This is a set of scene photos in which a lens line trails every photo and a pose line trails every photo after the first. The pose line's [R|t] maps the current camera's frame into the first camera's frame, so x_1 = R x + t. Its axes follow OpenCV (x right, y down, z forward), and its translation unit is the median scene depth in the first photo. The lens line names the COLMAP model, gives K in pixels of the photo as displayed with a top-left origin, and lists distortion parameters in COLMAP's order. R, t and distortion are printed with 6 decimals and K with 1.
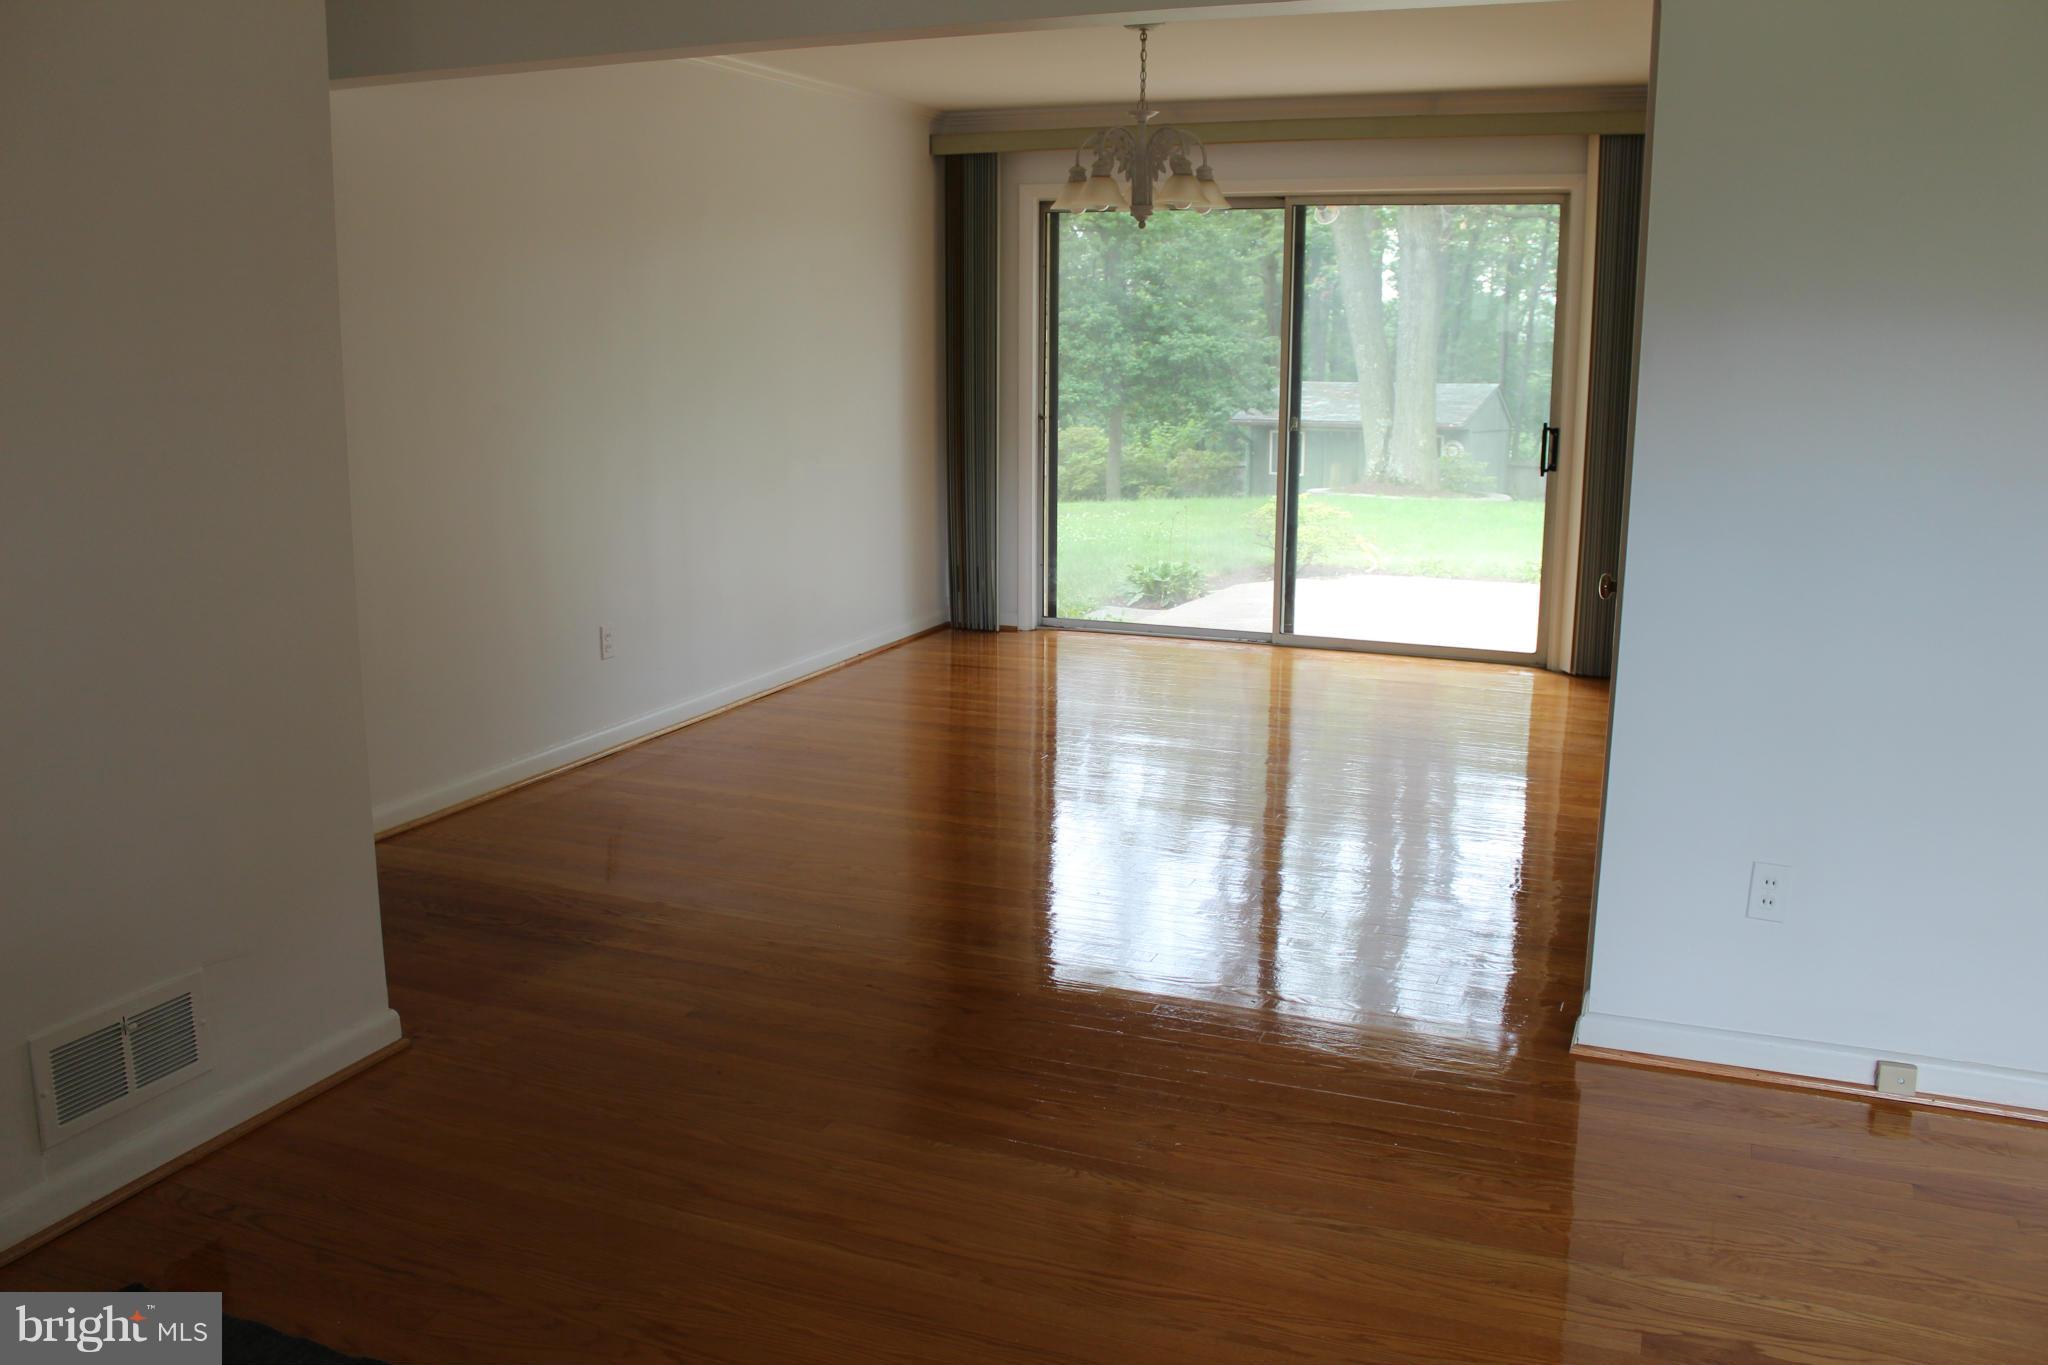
lens RADIAL K [[1701.0, 0, 1024.0], [0, 1701.0, 682.5], [0, 0, 1]] dist [-0.162608, 0.131243]
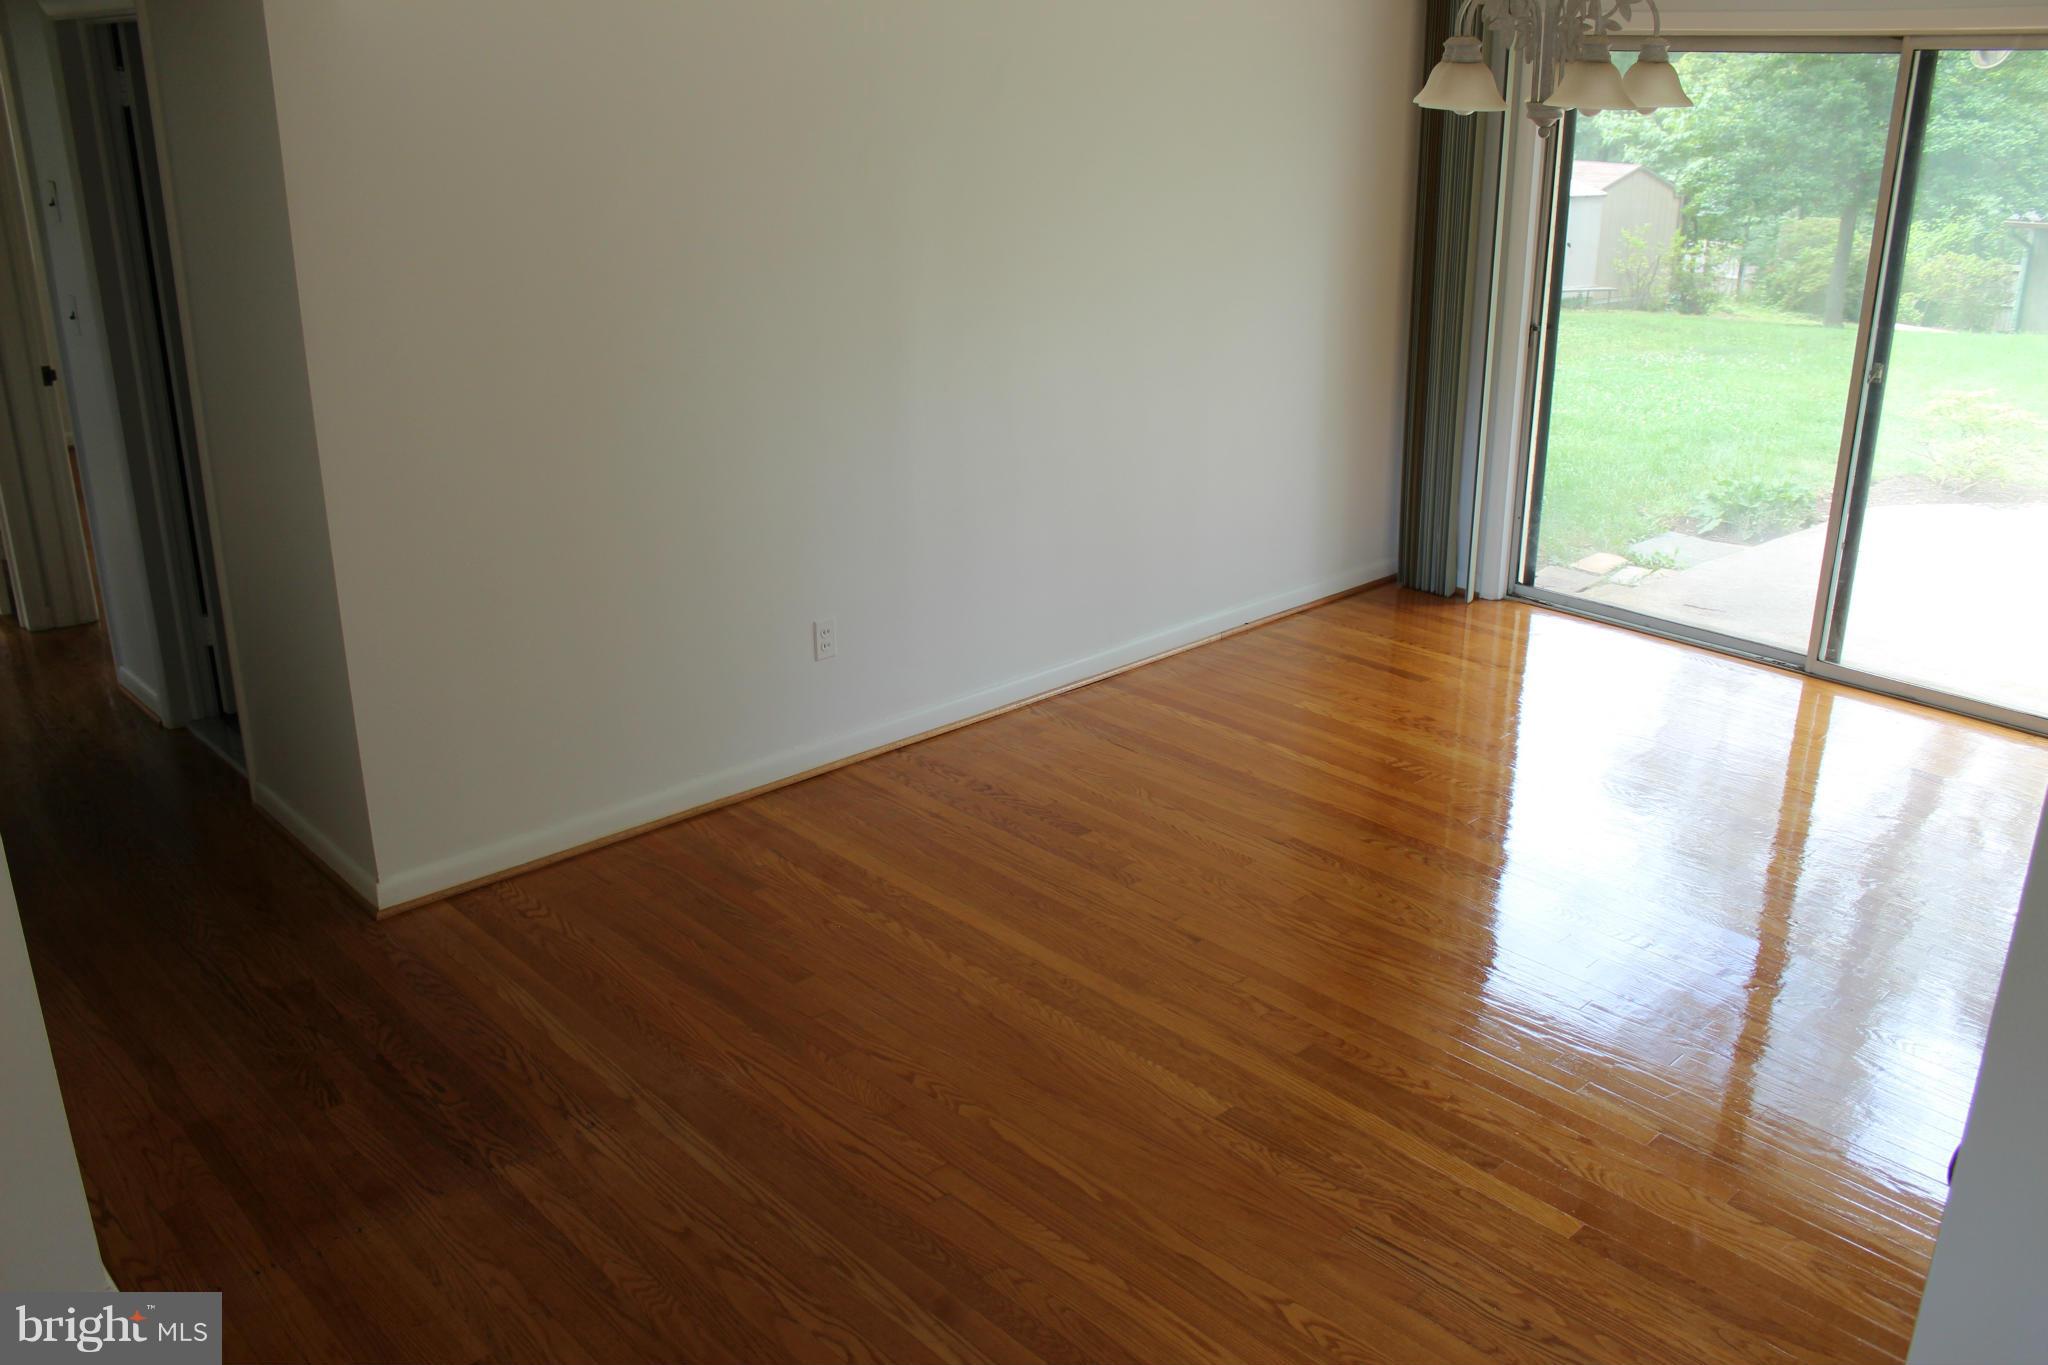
lens RADIAL K [[1701.0, 0, 1024.0], [0, 1701.0, 682.5], [0, 0, 1]] dist [-0.162608, 0.131243]
pose [[0.909823, 0.139845, -0.390724, 0.113582], [-0.080605, 0.983131, 0.164182, -0.102794], [0.407093, -0.117882, 0.905748, 0.212999]]
